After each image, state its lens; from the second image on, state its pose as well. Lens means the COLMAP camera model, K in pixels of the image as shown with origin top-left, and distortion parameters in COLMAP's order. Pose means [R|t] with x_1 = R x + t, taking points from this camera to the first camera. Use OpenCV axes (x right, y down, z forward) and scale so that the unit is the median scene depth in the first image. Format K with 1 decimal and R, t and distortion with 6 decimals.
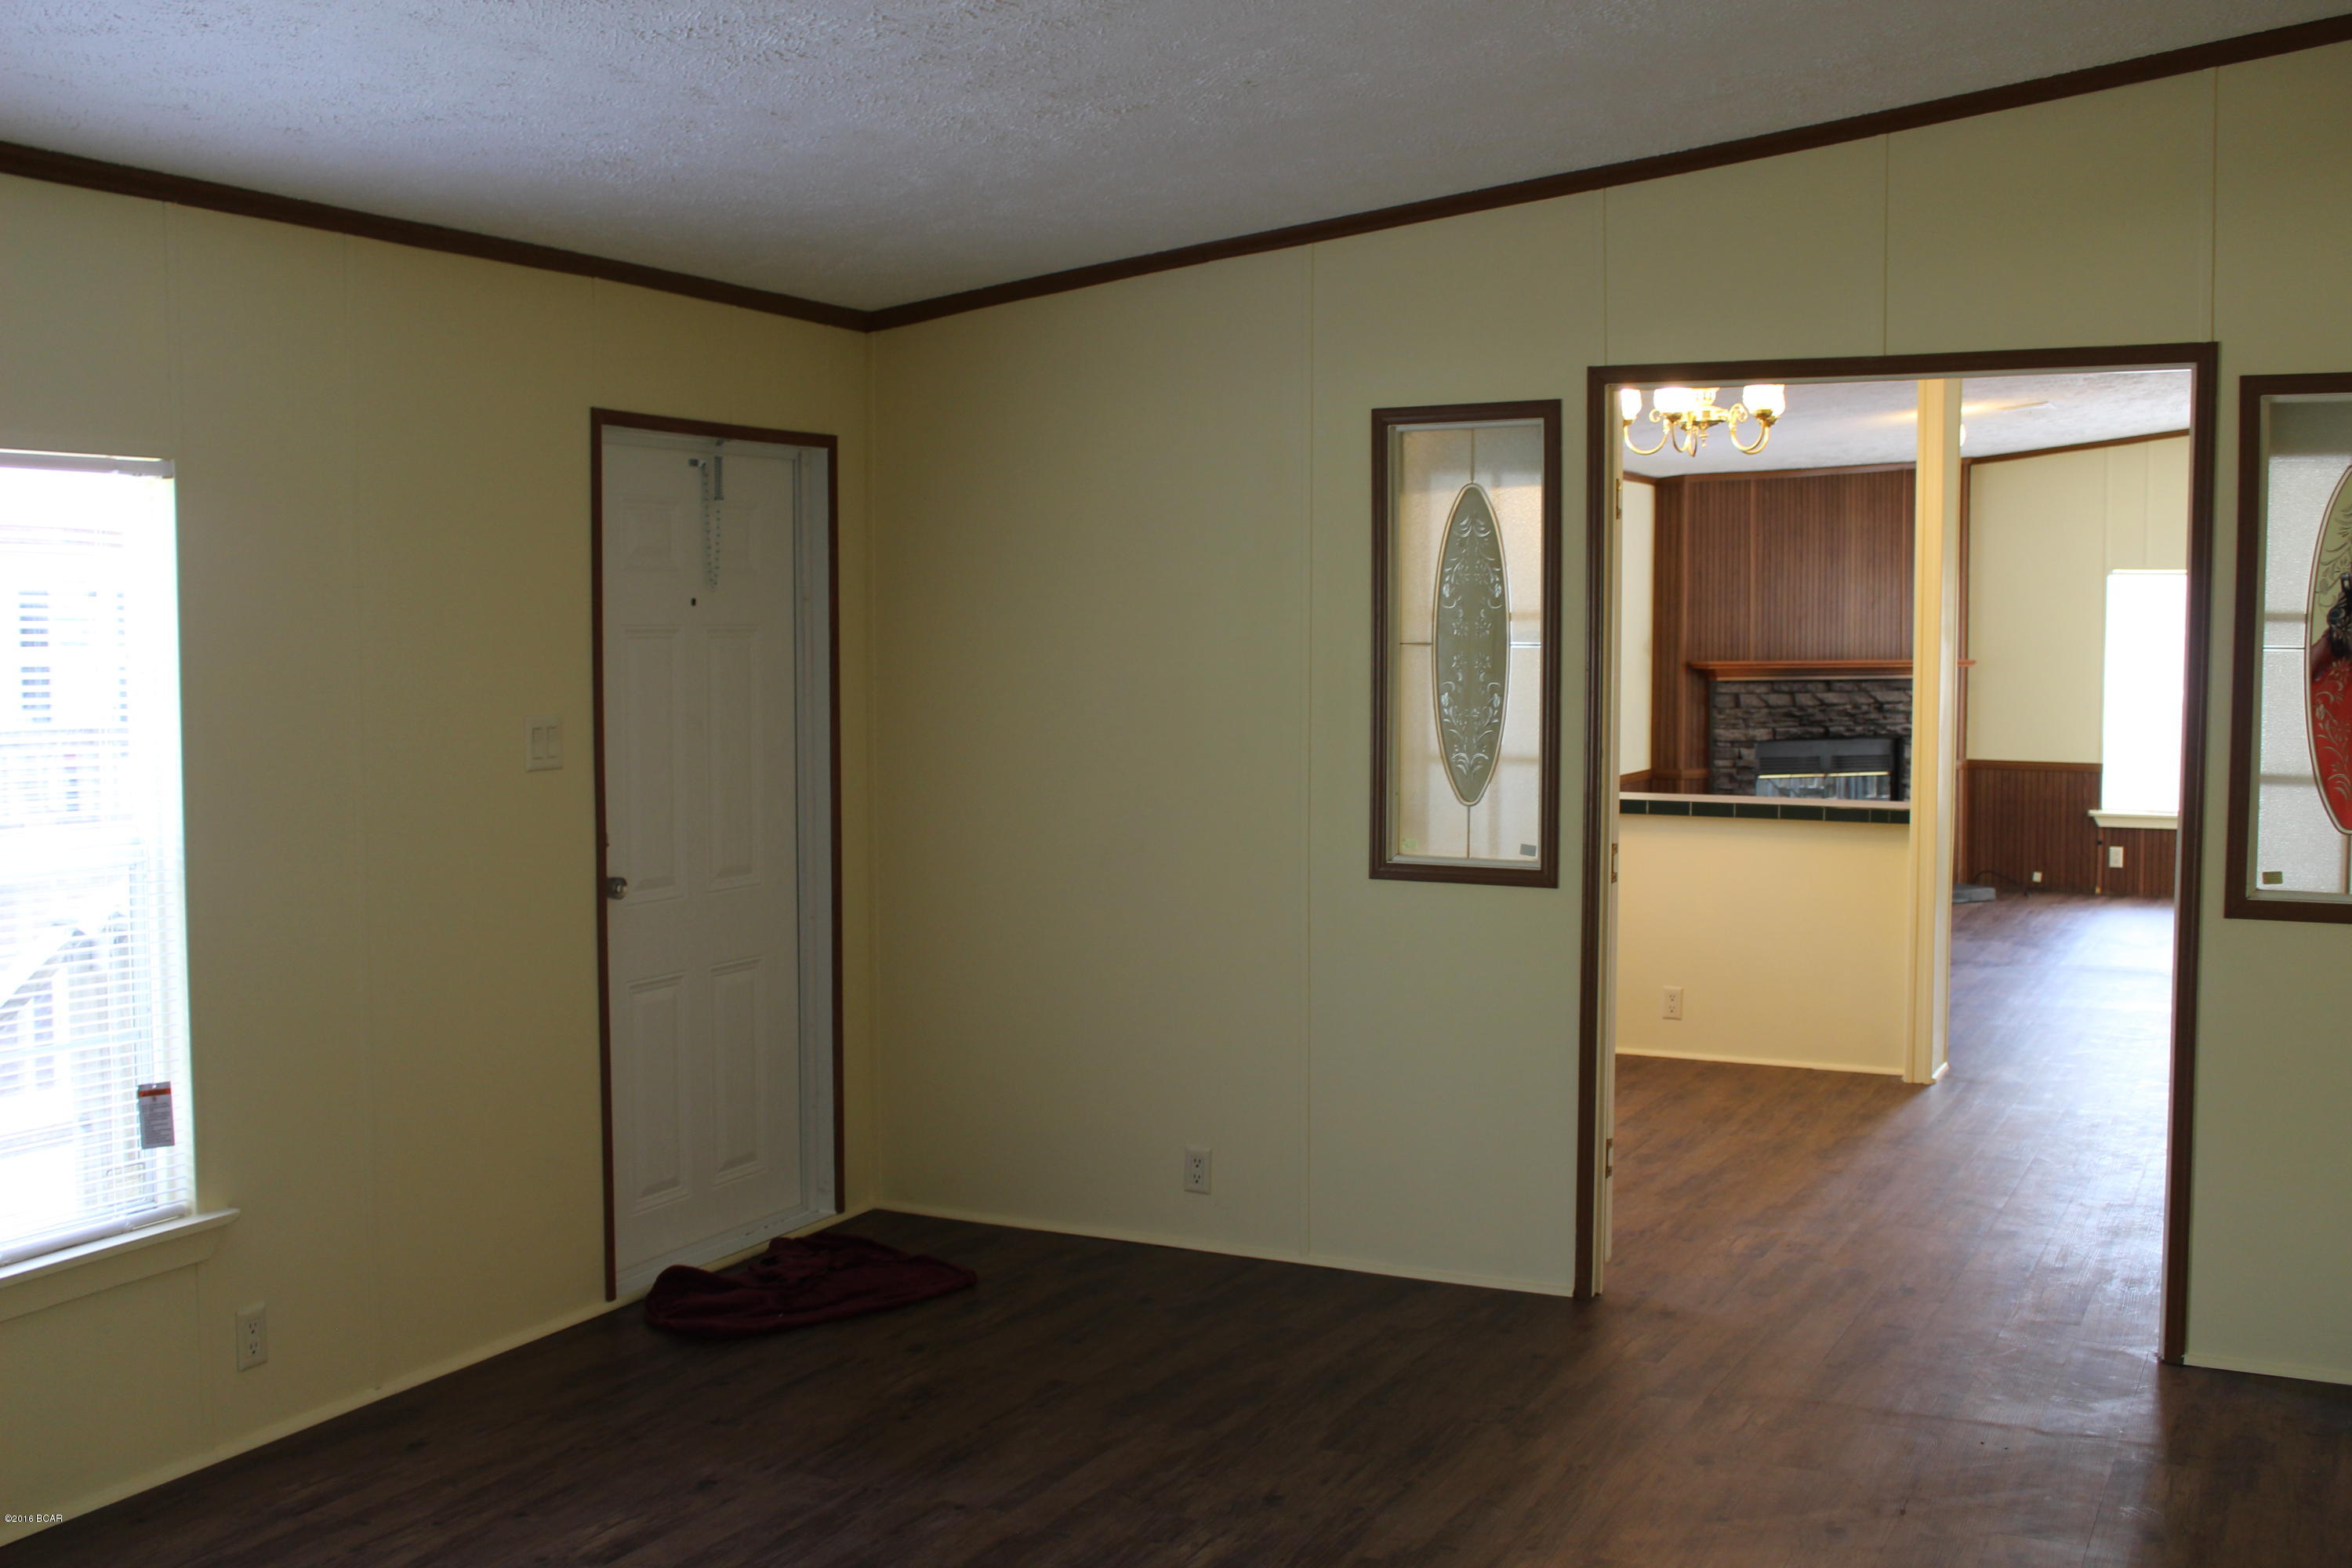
lens RADIAL K [[2408.9, 0, 1183.2], [0, 2408.9, 777.6], [0, 0, 1]] dist [-0.095719, 0.000000]
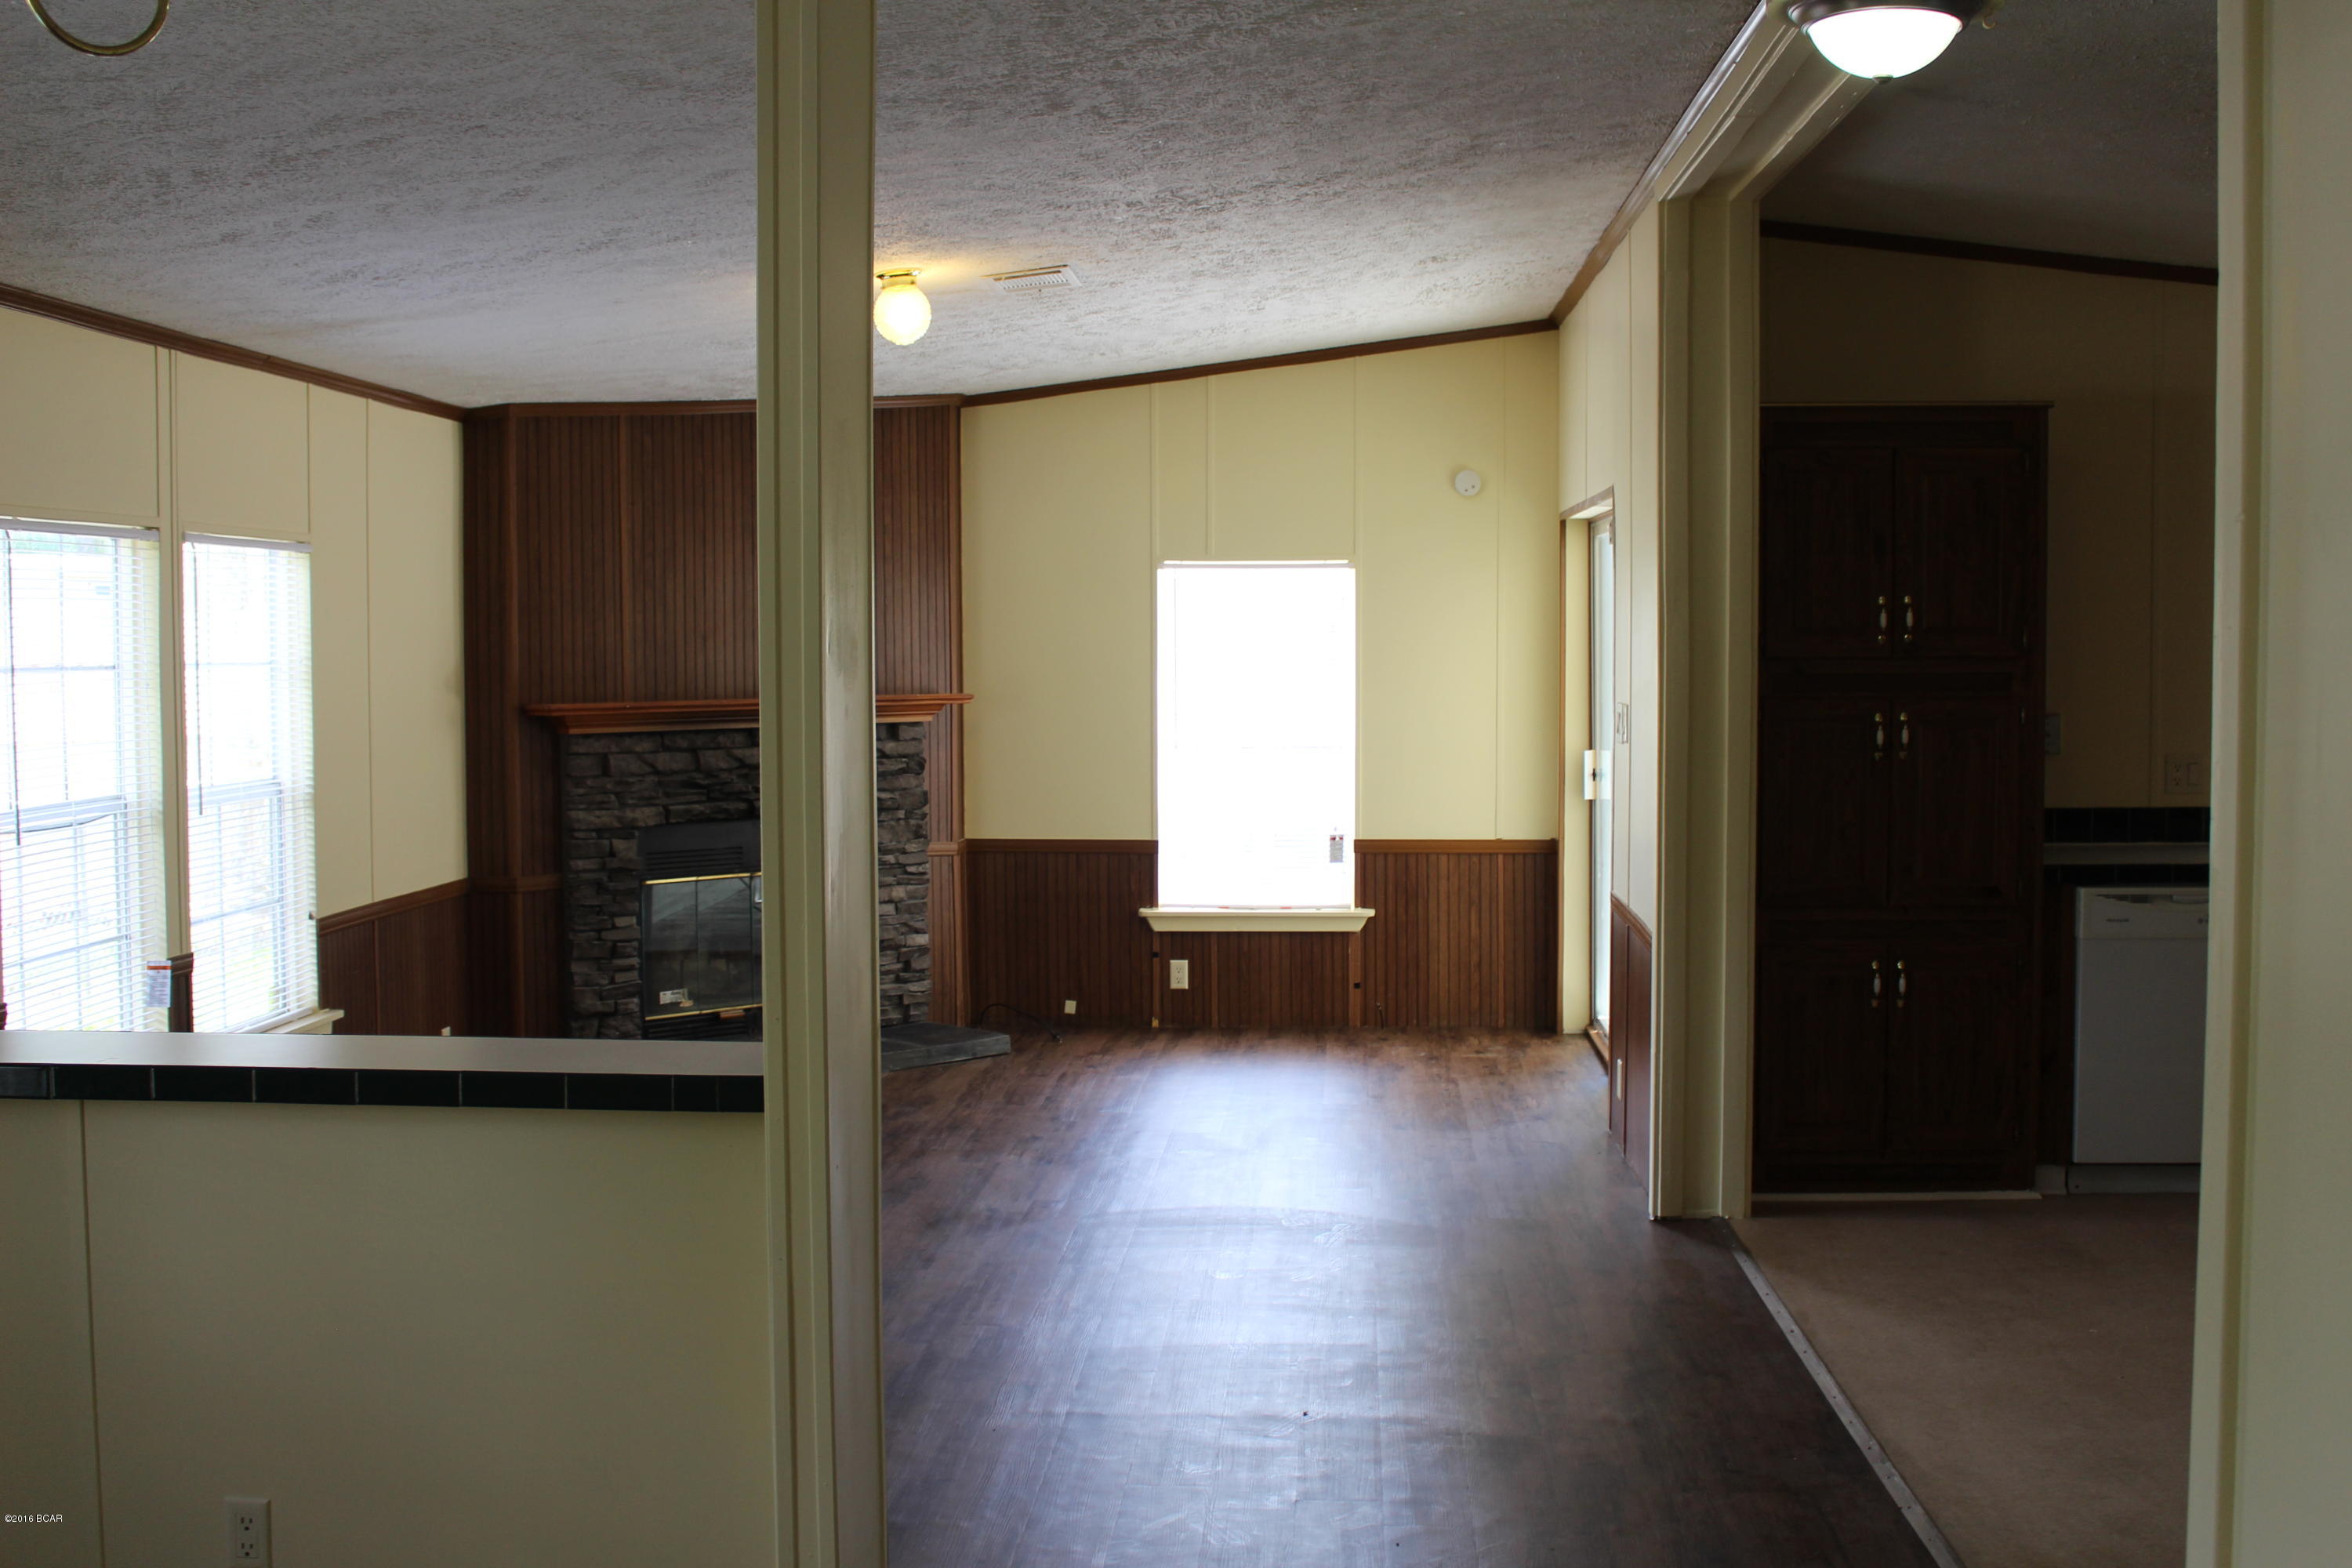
lens RADIAL K [[2408.9, 0, 1185.7], [0, 2408.9, 799.8], [0, 0, 1]] dist [-0.095719, 0.000000]
pose [[0.923617, -0.028427, 0.382260, 0.130074], [0.028878, 0.999573, 0.004559, -0.021187], [-0.382226, 0.006828, 0.924043, 0.356280]]
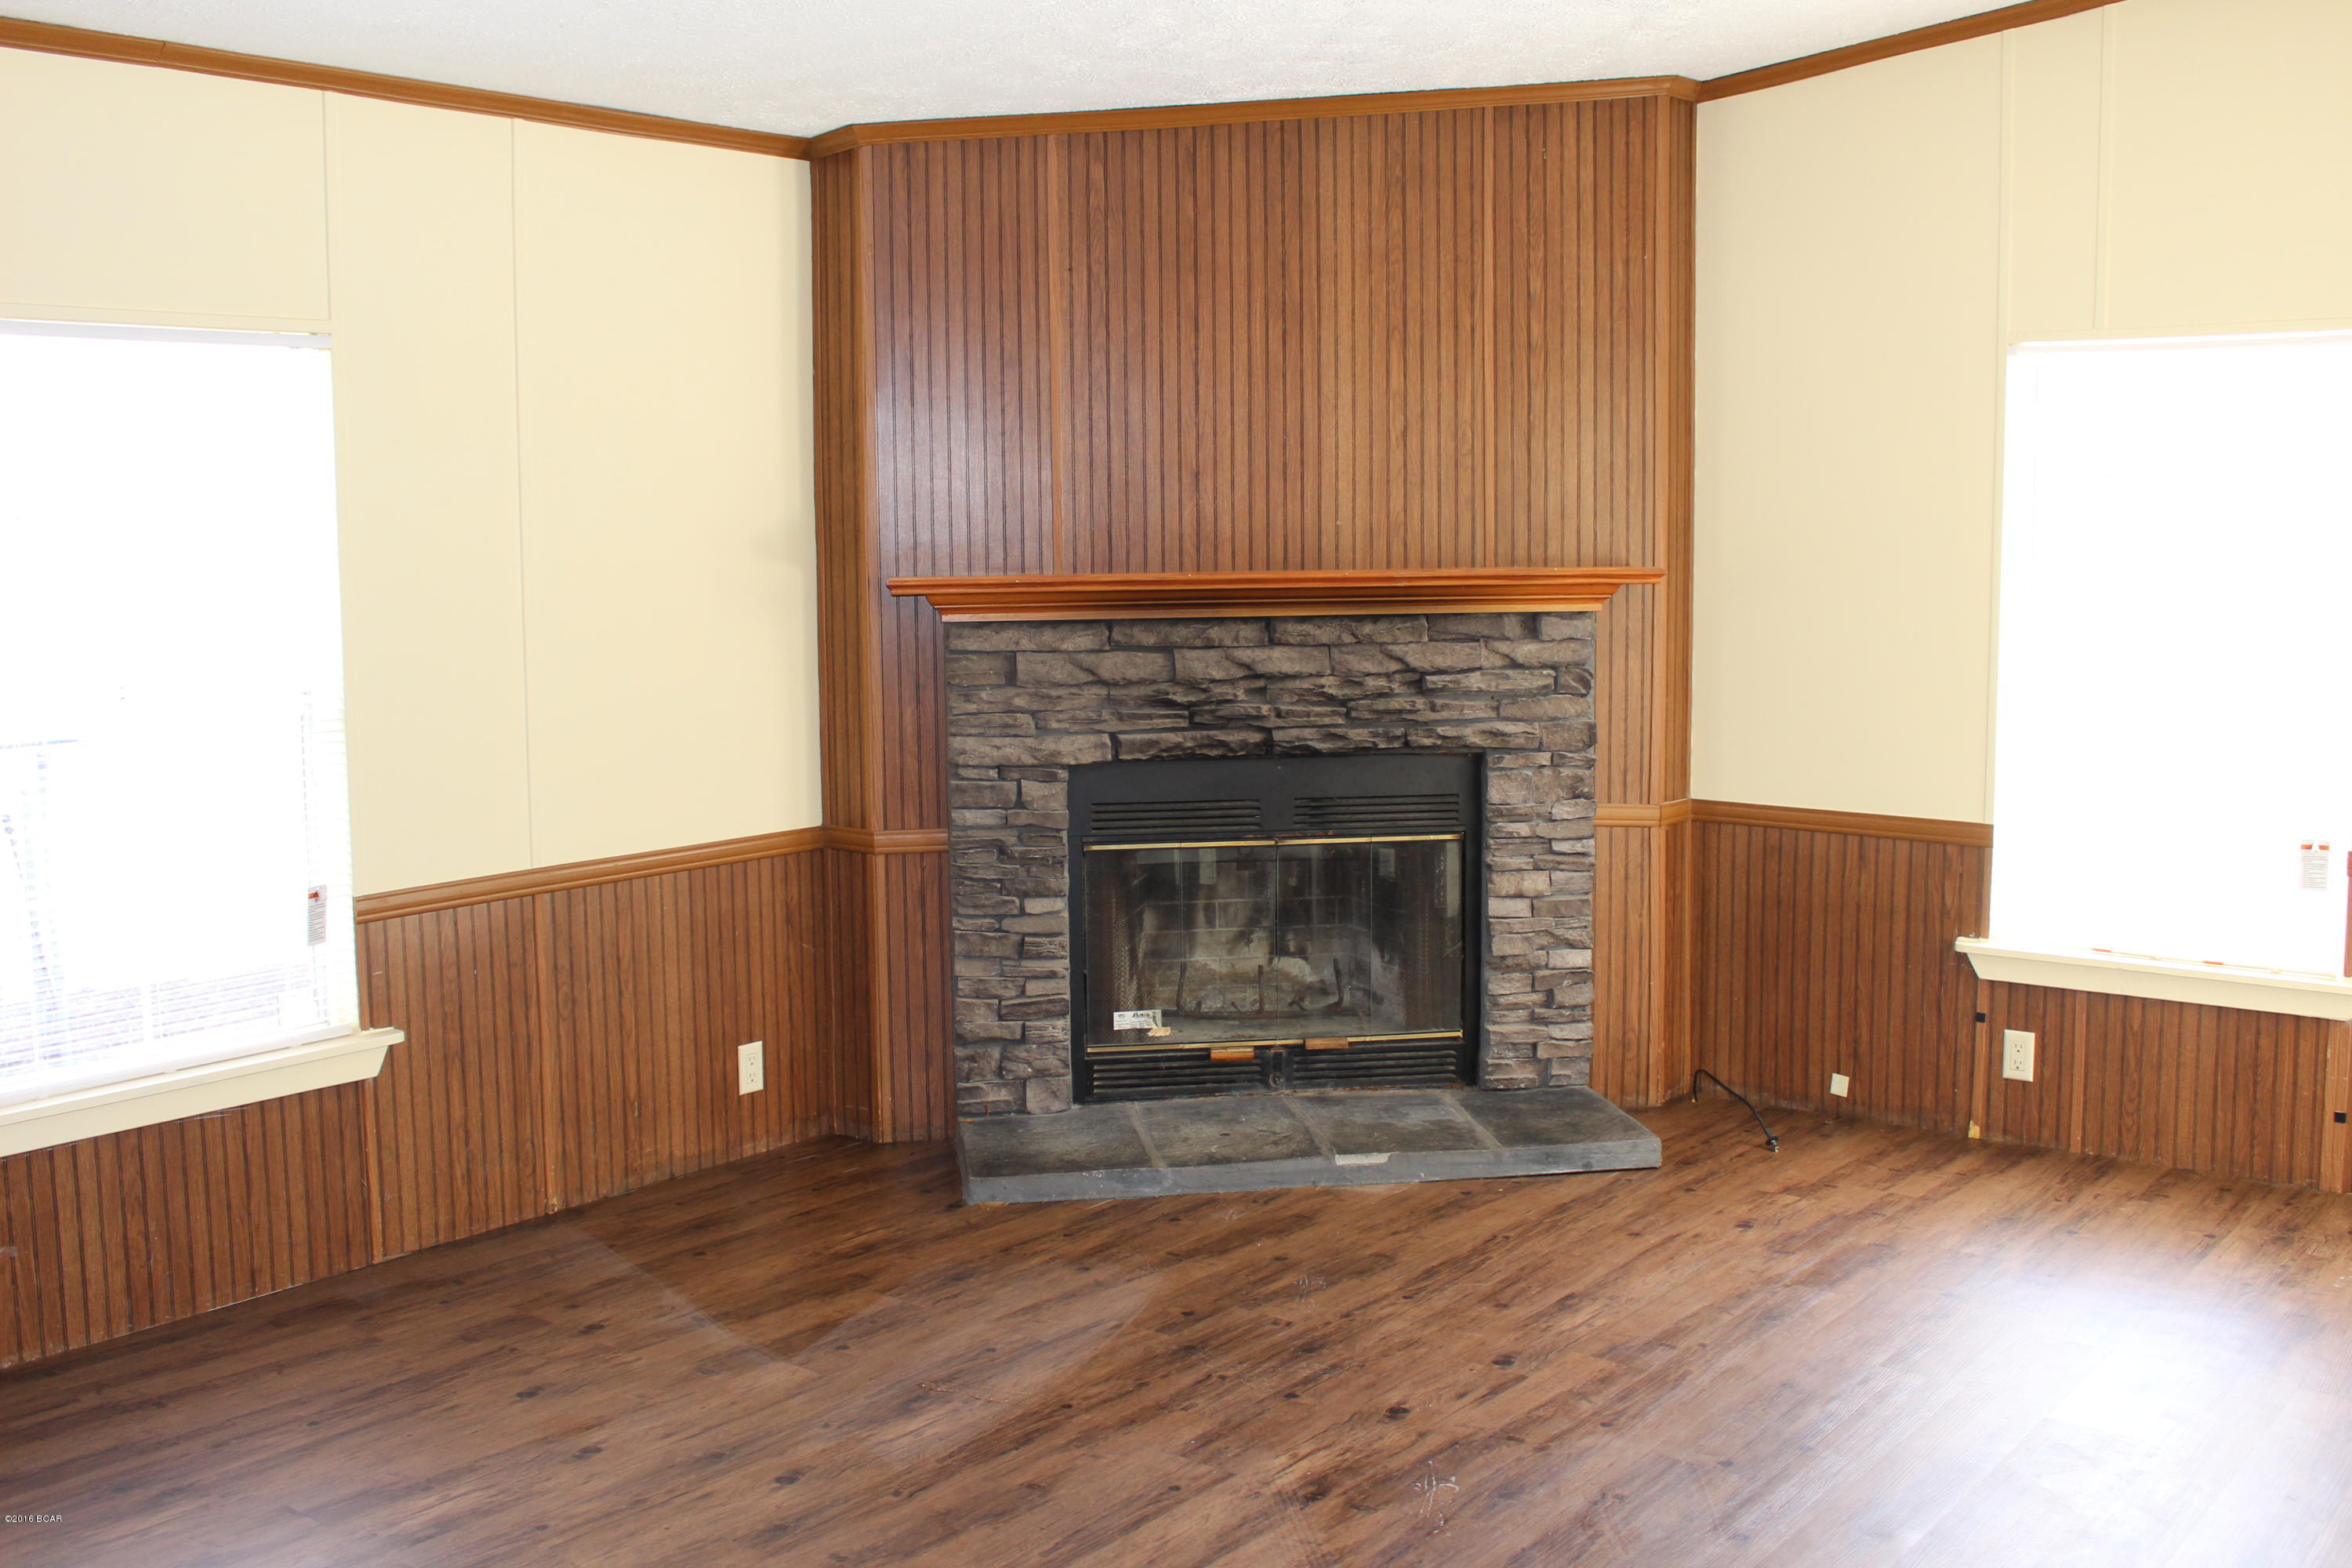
lens RADIAL K [[2307.5, 0, 1178.4], [0, 2307.5, 789.0], [0, 0, 1]] dist [-0.105042, 0.000000]
pose [[0.976857, 0.018183, -0.213119, 0.342687], [-0.005945, 0.998303, 0.057923, -0.034400], [0.213811, -0.055316, 0.975308, 0.607882]]
